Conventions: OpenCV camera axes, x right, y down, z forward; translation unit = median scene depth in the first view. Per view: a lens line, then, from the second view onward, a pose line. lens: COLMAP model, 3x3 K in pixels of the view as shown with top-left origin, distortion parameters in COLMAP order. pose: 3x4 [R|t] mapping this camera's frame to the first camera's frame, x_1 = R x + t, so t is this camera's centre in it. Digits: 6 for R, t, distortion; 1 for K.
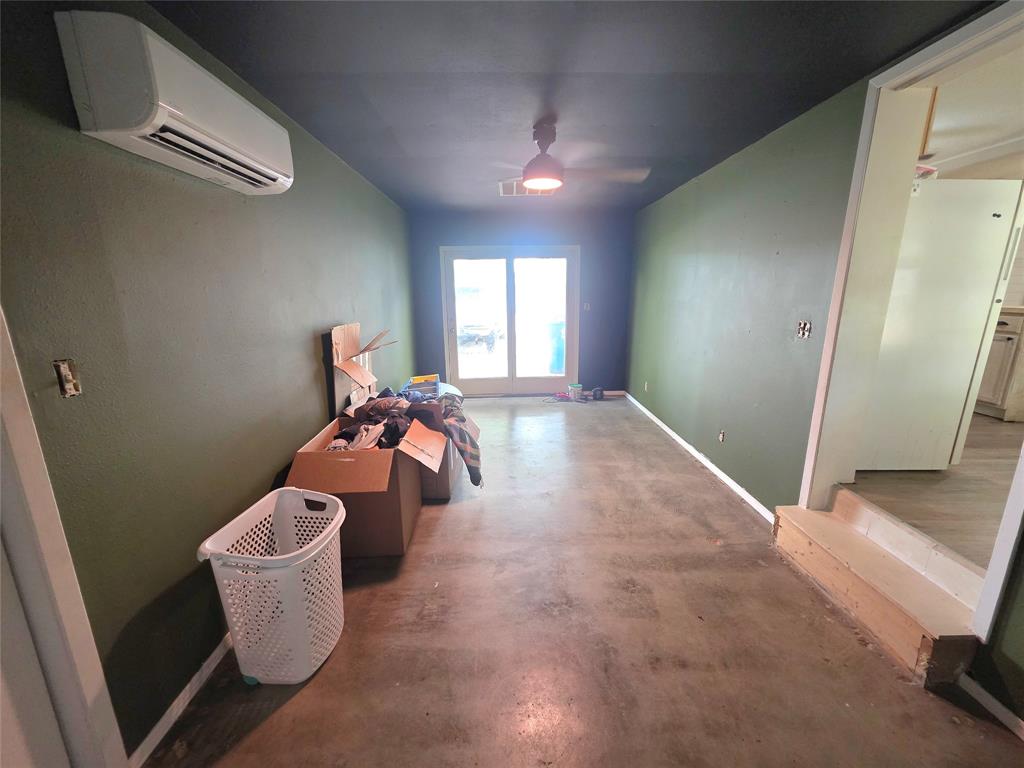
lens RADIAL K [[407.6, 0, 511.7], [0, 407.6, 381.1], [0, 0, 1]] dist [0.003229, 0.000049]
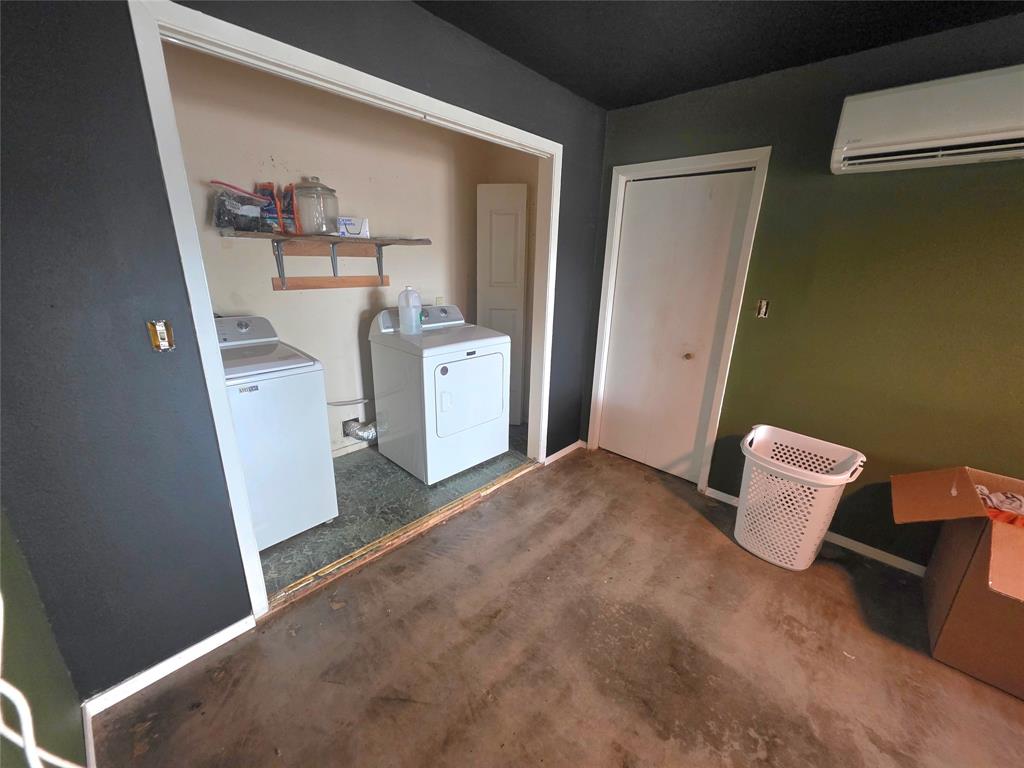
lens RADIAL K [[407.6, 0, 511.7], [0, 407.6, 381.1], [0, 0, 1]] dist [0.003229, 0.000049]
pose [[-0.694752, 0.198854, -0.691214, 0.801538], [-0.178327, 0.883391, 0.433382, -0.216630], [0.696792, 0.424355, -0.578277, 0.892254]]
